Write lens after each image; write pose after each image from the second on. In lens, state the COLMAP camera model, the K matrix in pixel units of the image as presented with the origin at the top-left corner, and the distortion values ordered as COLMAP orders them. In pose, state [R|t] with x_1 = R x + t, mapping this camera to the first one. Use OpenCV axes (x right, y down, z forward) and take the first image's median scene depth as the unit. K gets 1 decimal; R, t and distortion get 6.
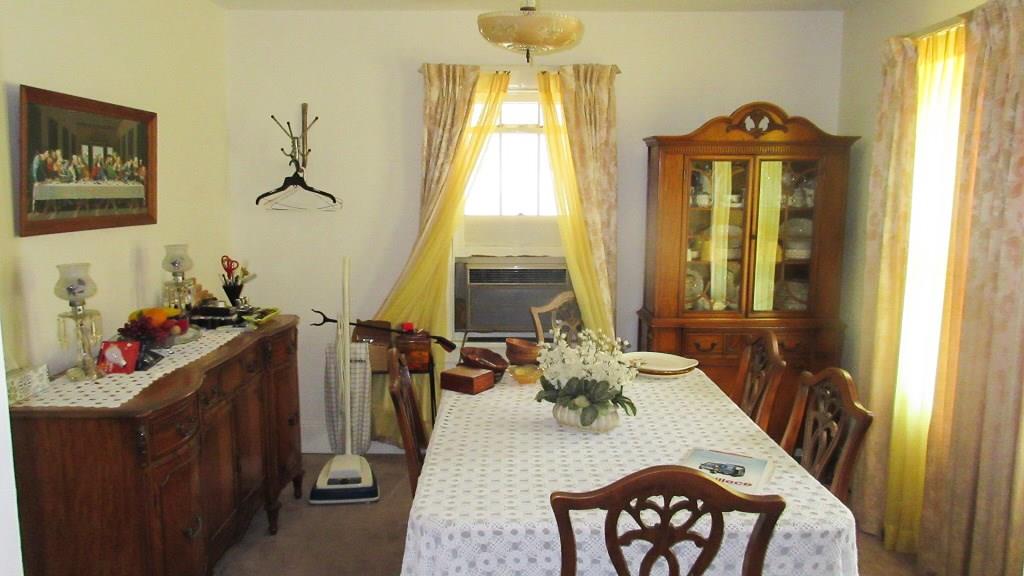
lens RADIAL K [[768.5, 0, 512.6], [0, 768.5, 288.7], [0, 0, 1]] dist [-0.001867, 0.020397]
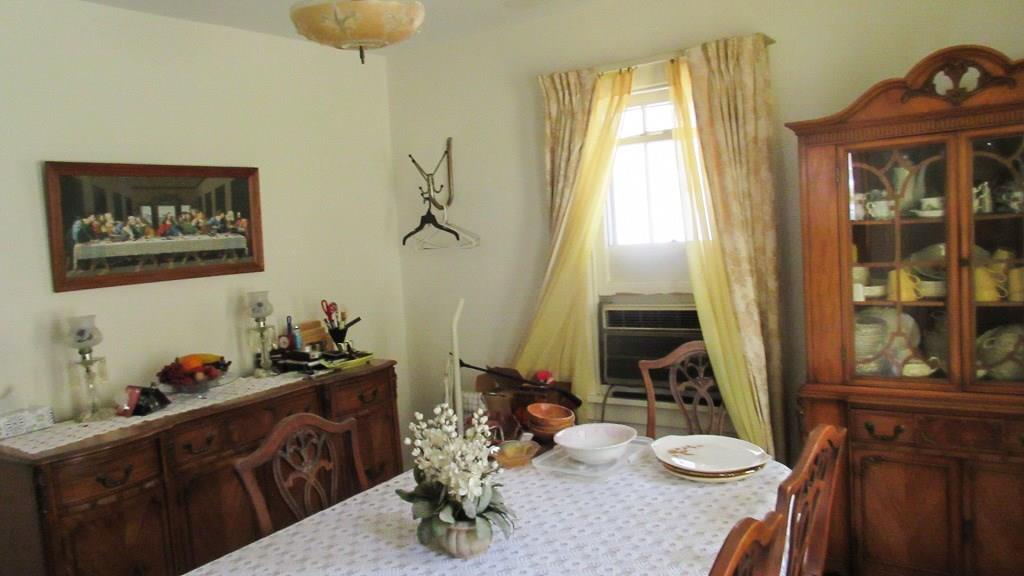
lens RADIAL K [[768.5, 0, 511.0], [0, 768.5, 288.5], [0, 0, 1]] dist [-0.001867, 0.020397]
pose [[0.822031, -0.013504, -0.569283, 0.375234], [-0.003931, 0.999560, -0.029387, -0.027098], [0.569429, 0.026395, 0.821616, 0.286518]]
